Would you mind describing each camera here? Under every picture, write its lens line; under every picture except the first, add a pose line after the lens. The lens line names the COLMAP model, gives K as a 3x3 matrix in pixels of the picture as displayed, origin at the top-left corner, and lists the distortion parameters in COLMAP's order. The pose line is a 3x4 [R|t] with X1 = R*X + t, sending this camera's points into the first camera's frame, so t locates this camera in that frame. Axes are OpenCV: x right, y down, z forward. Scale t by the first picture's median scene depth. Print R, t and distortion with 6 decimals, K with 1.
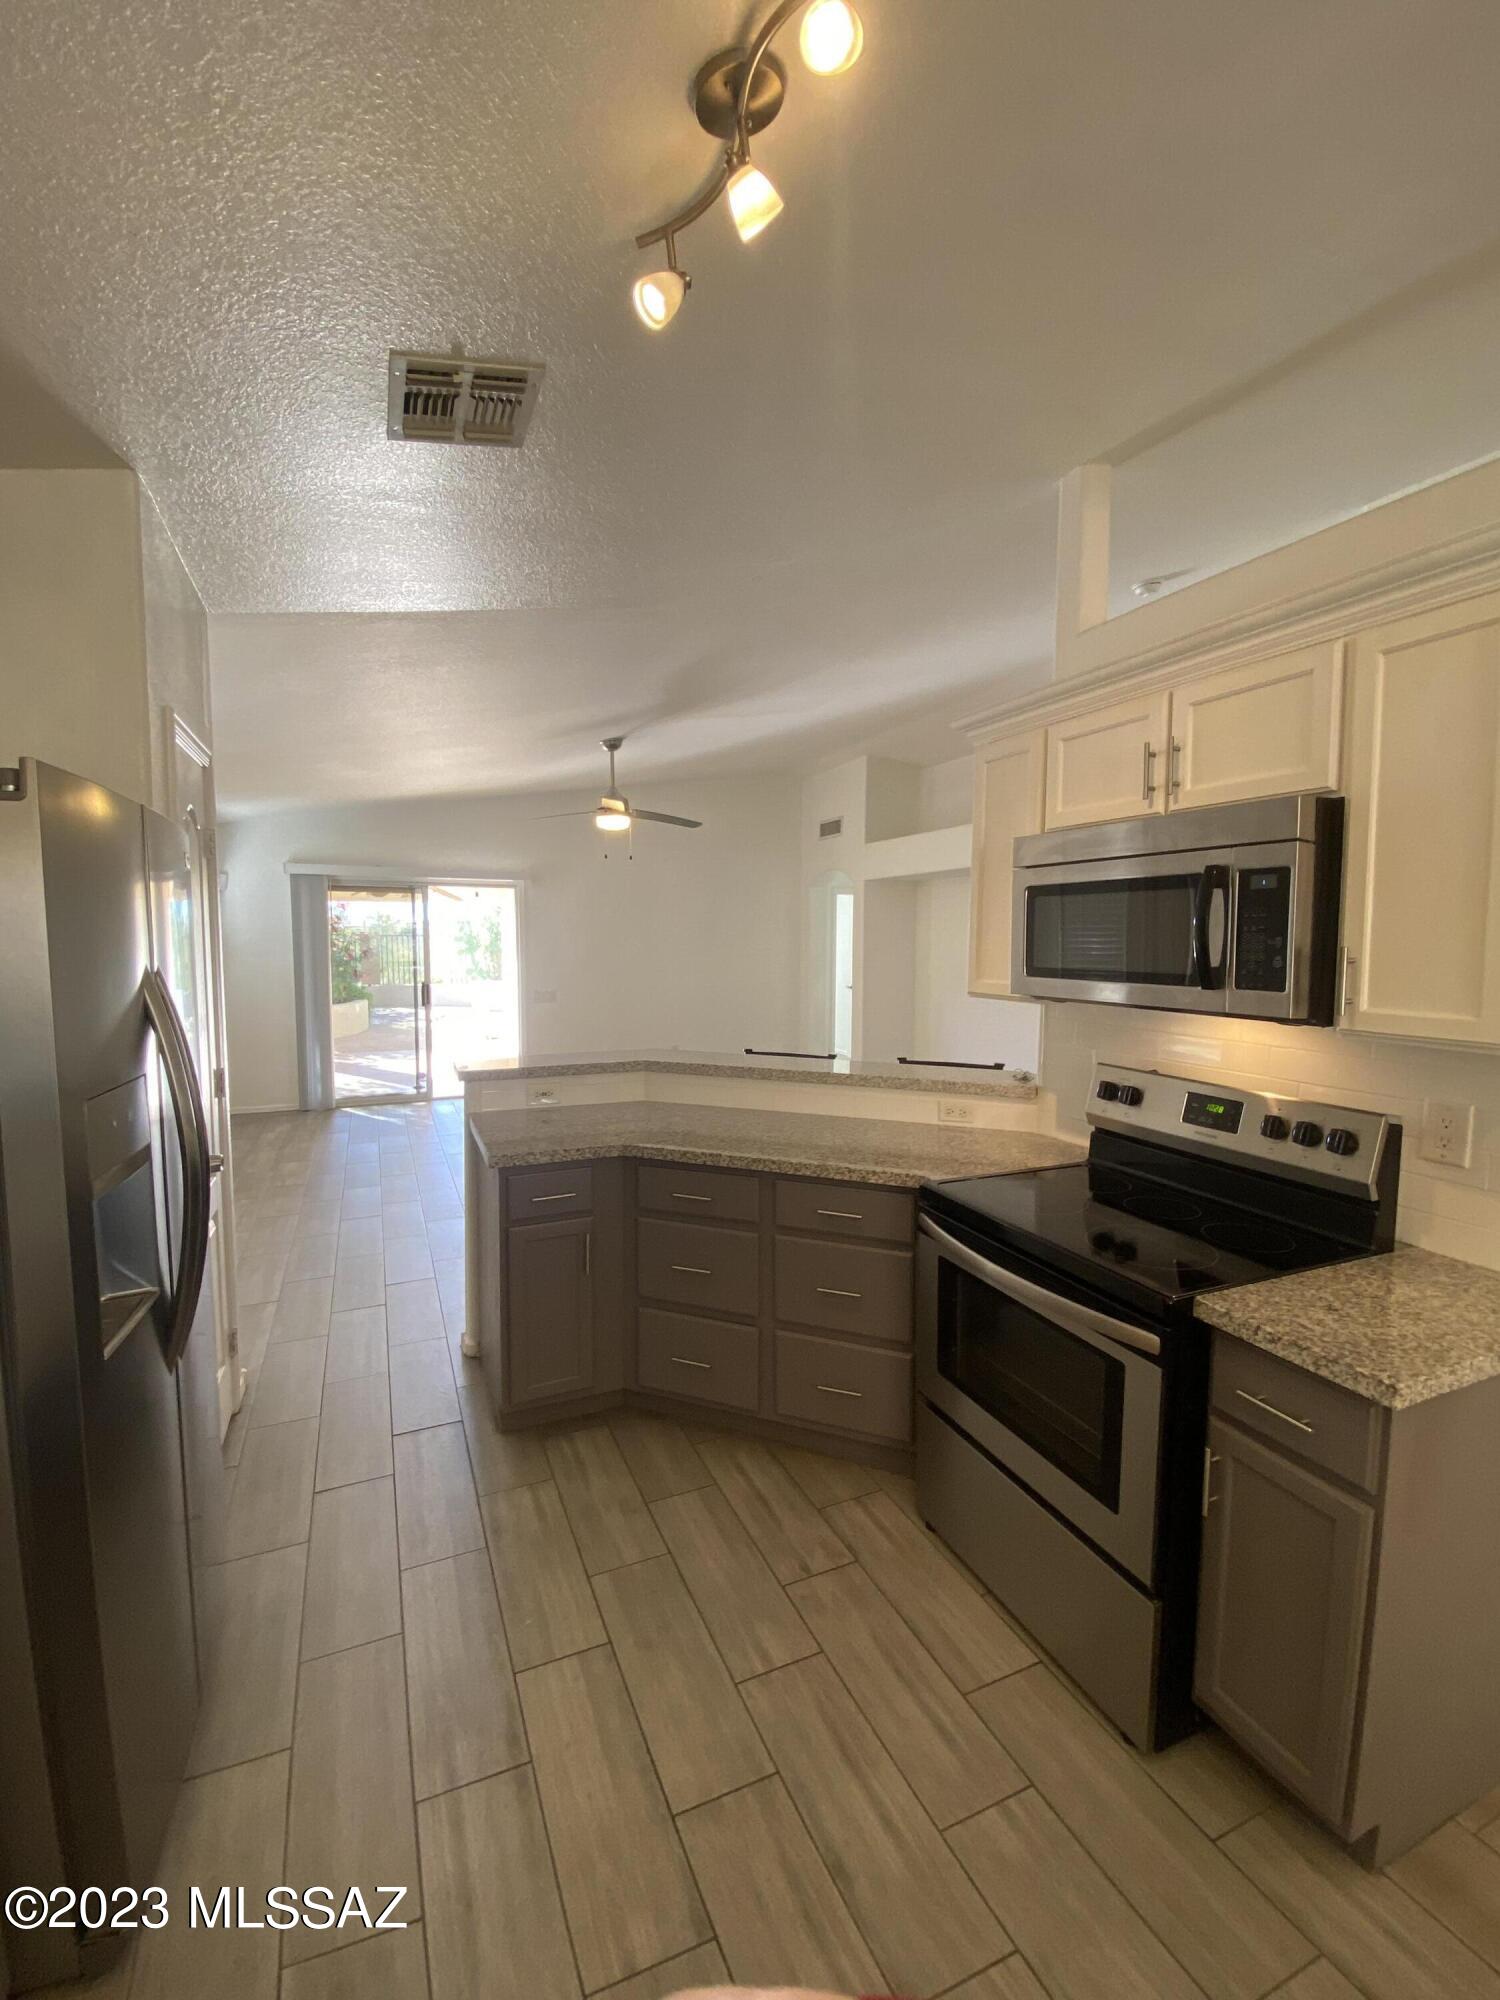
lens RADIAL K [[818.4, 0, 735.4], [0, 818.4, 999.5], [0, 0, 1]] dist [0.018339, -0.021287]
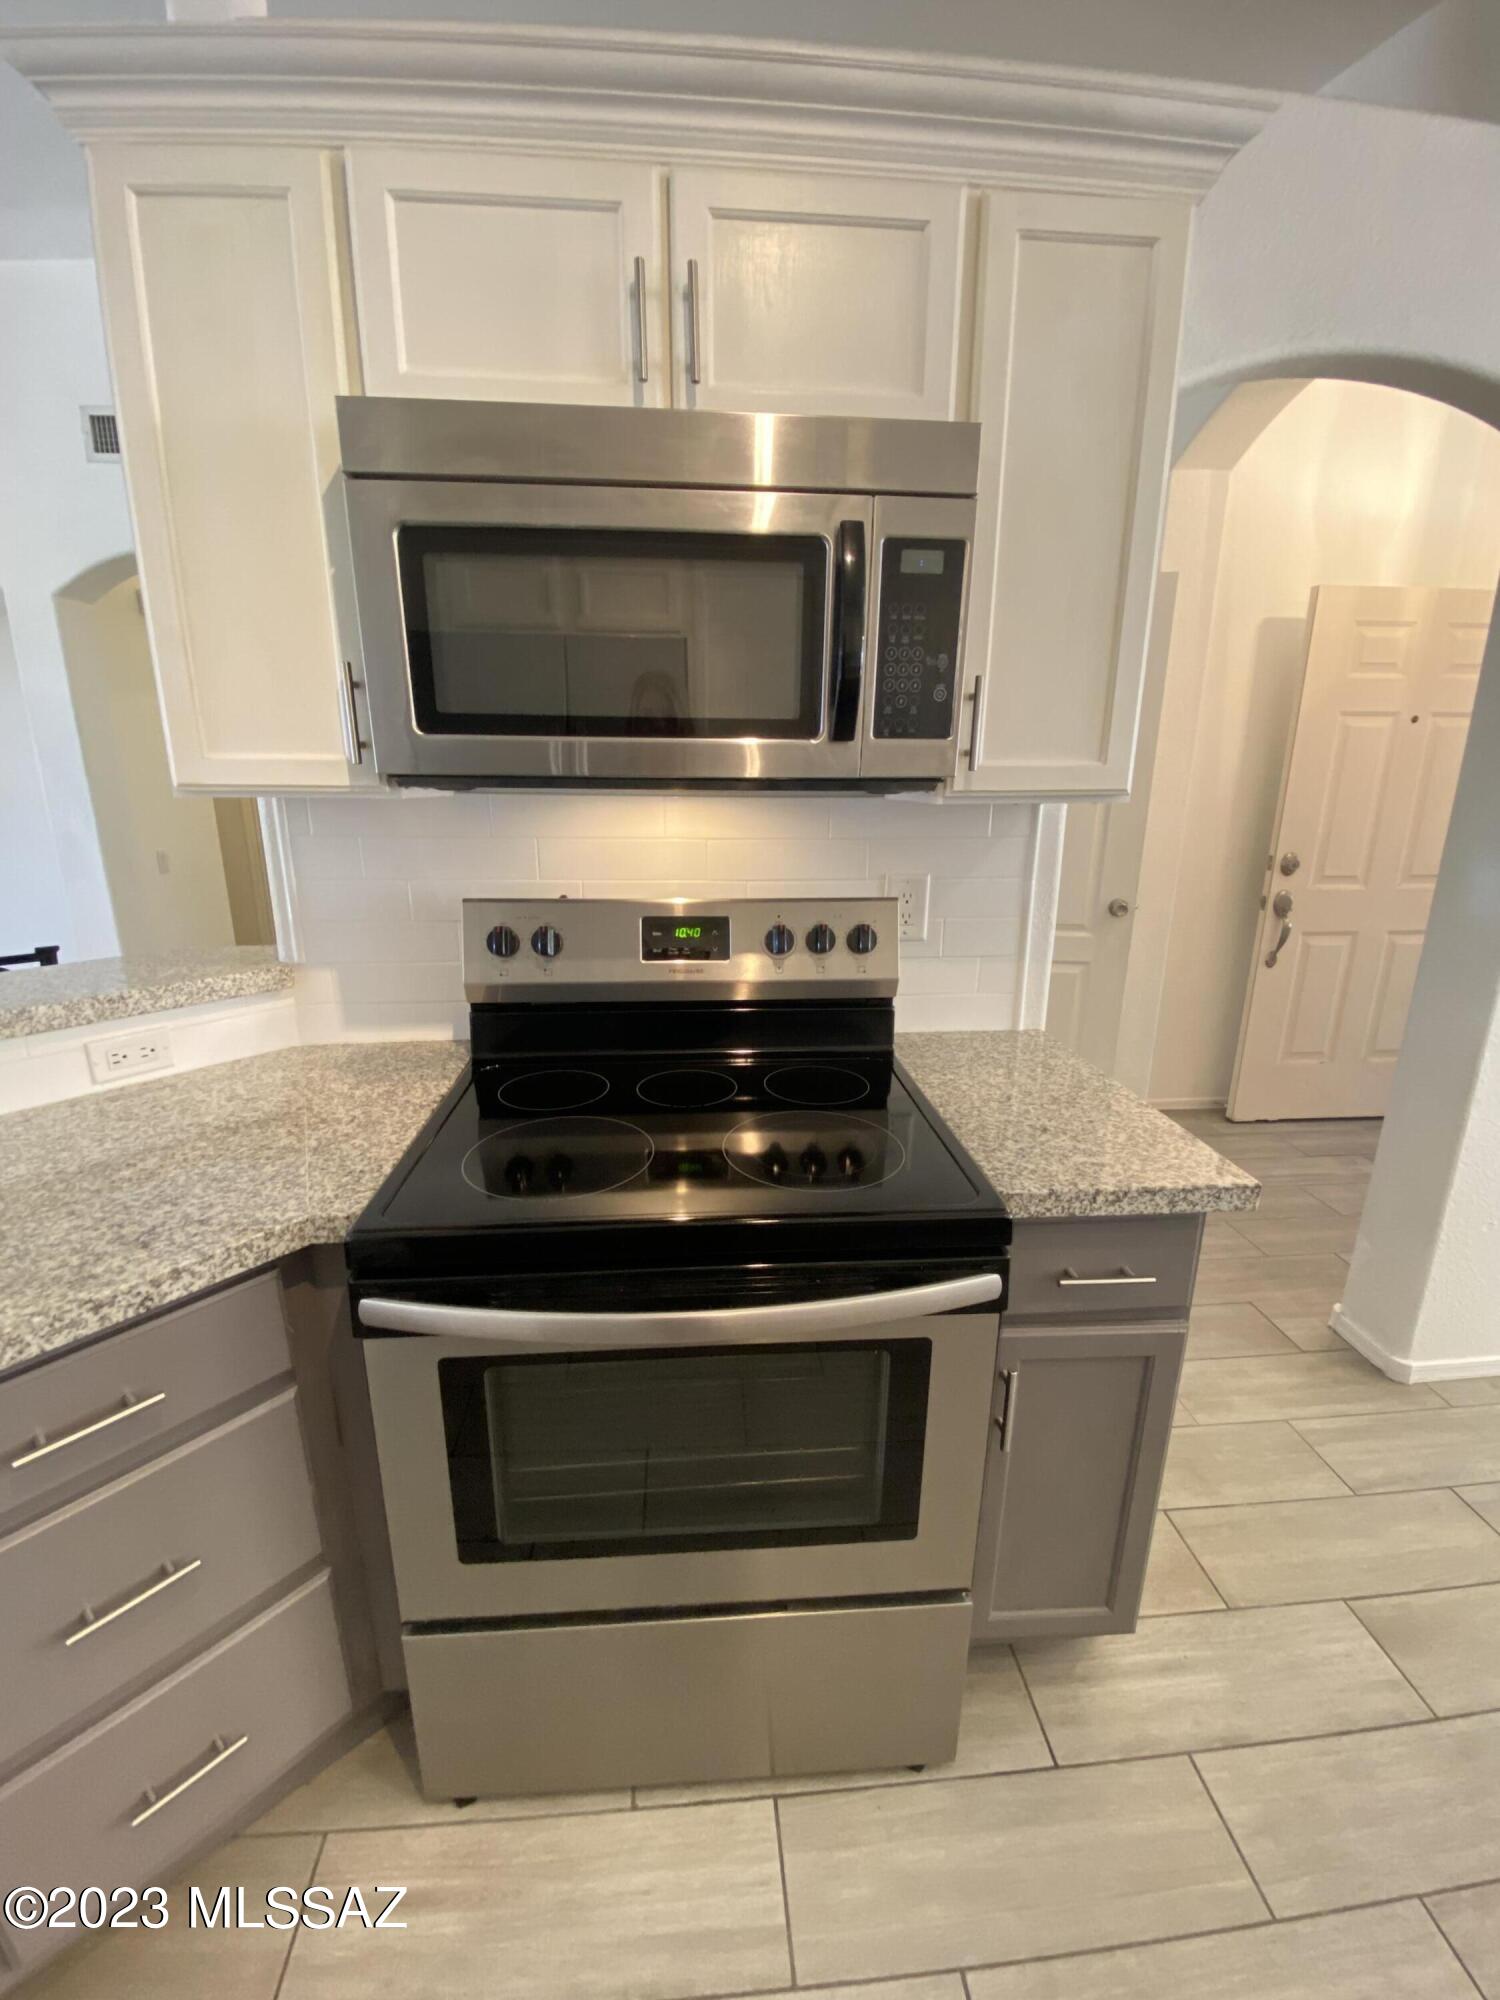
lens RADIAL K [[818.4, 0, 735.4], [0, 818.4, 999.5], [0, 0, 1]] dist [0.018339, -0.021287]
pose [[0.317204, -0.250782, 0.914598, -0.063131], [0.067536, 0.967927, 0.241982, 0.017911], [-0.945949, -0.014989, 0.323967, 0.663448]]
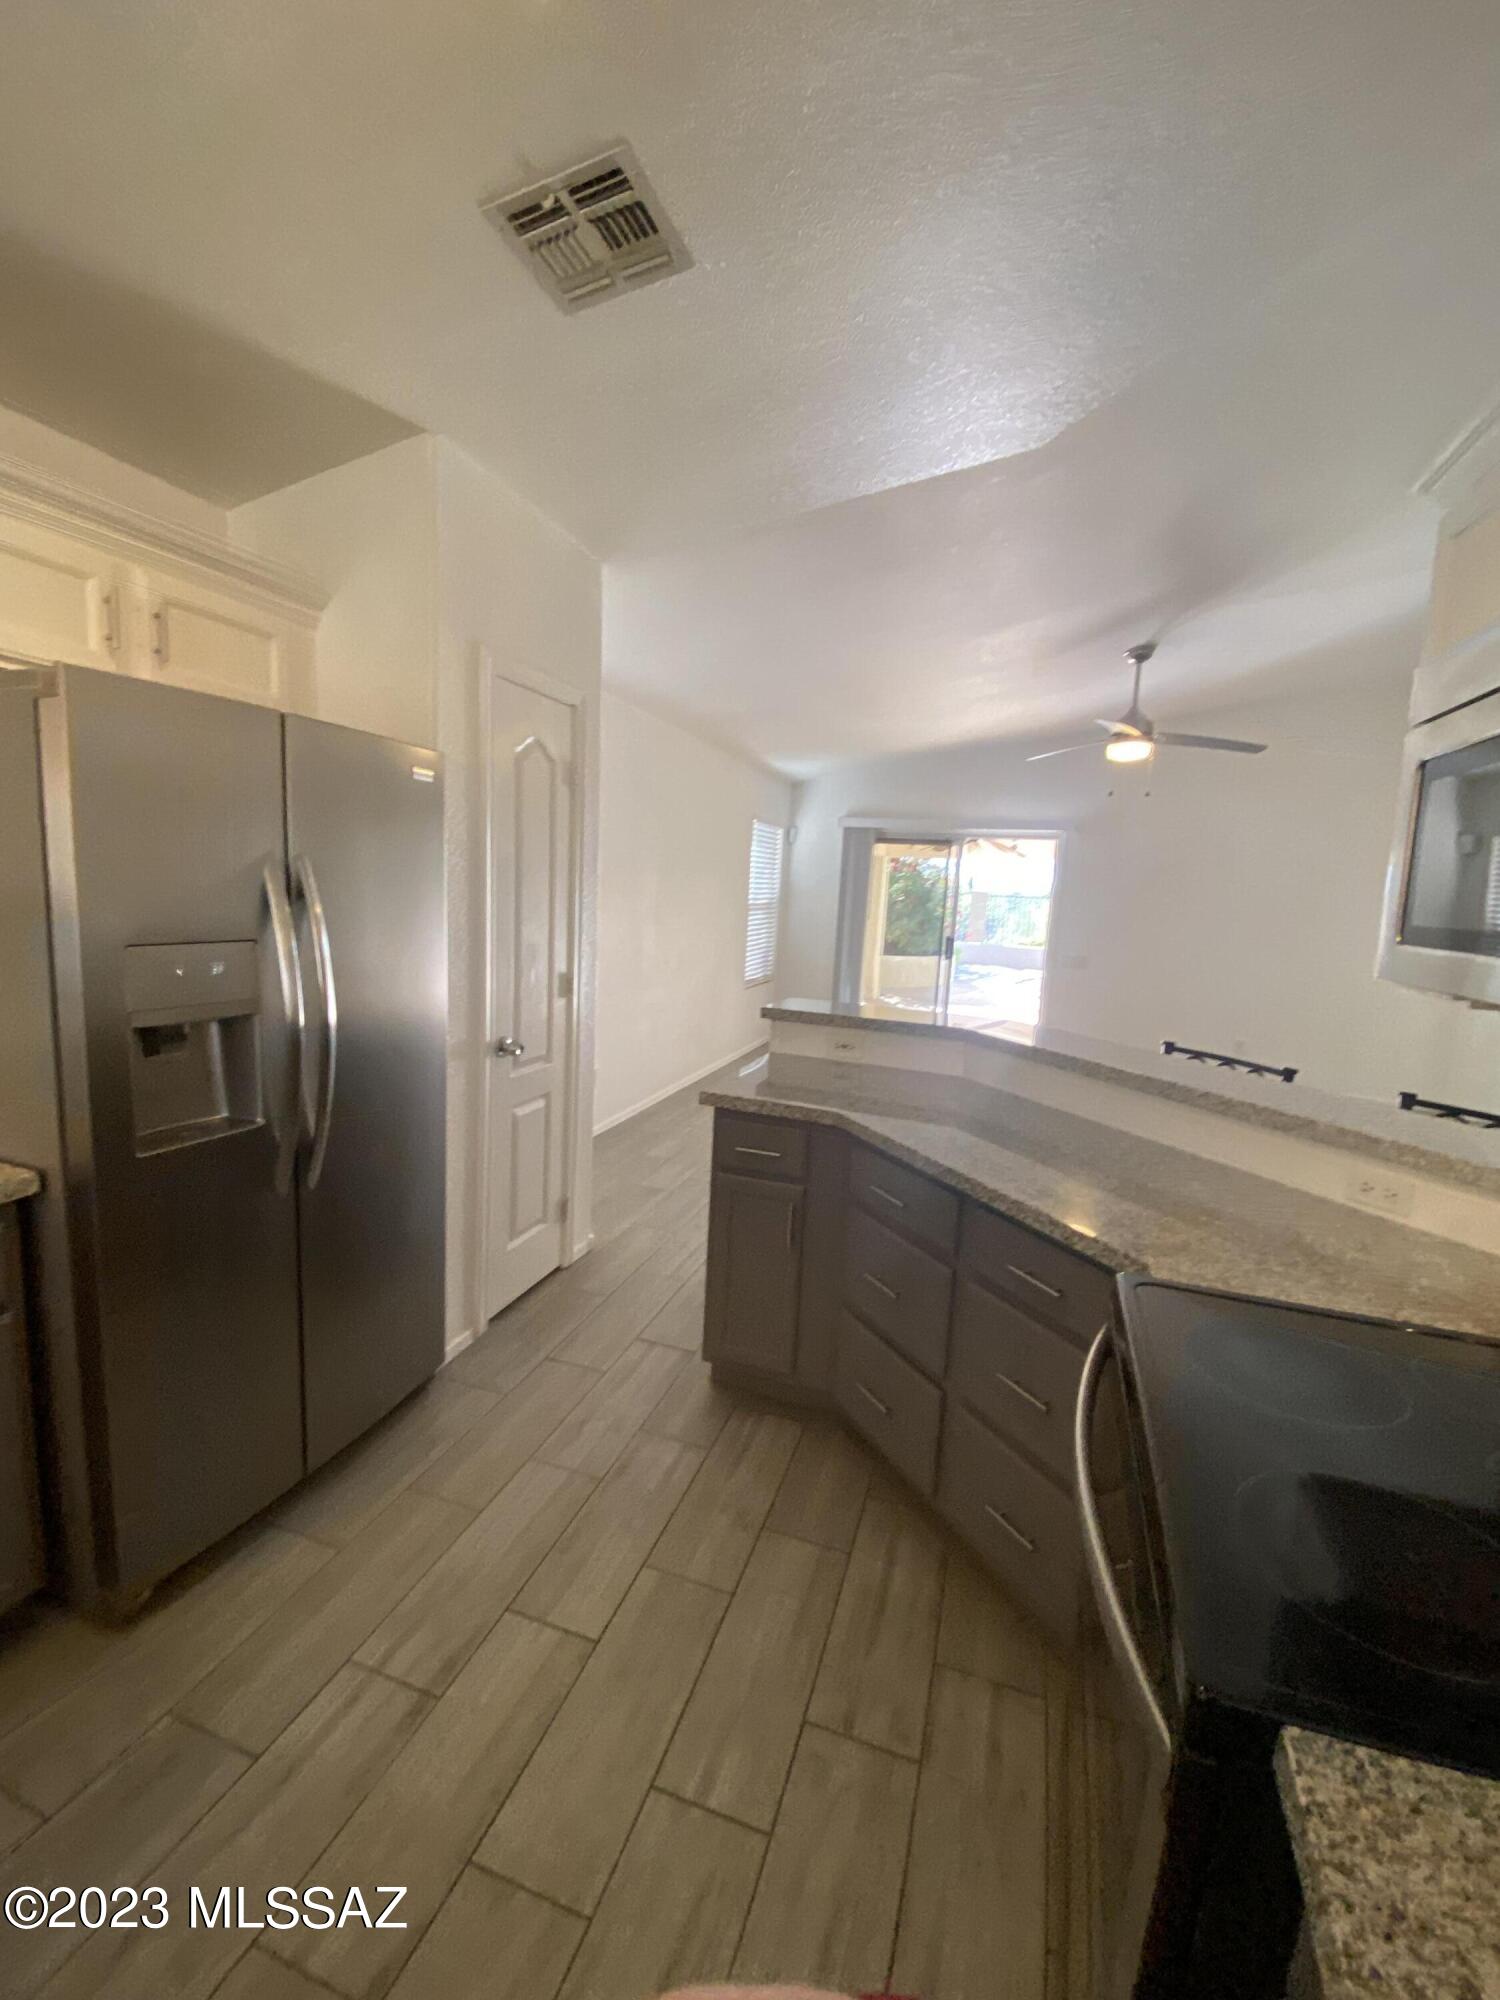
lens RADIAL K [[818.4, 0, 735.4], [0, 818.4, 999.5], [0, 0, 1]] dist [0.018339, -0.021287]
pose [[0.746816, 0.127415, -0.652710, 0.377008], [-0.097134, 0.991848, 0.082478, 0.002260], [0.657898, 0.001804, 0.753105, 0.355764]]
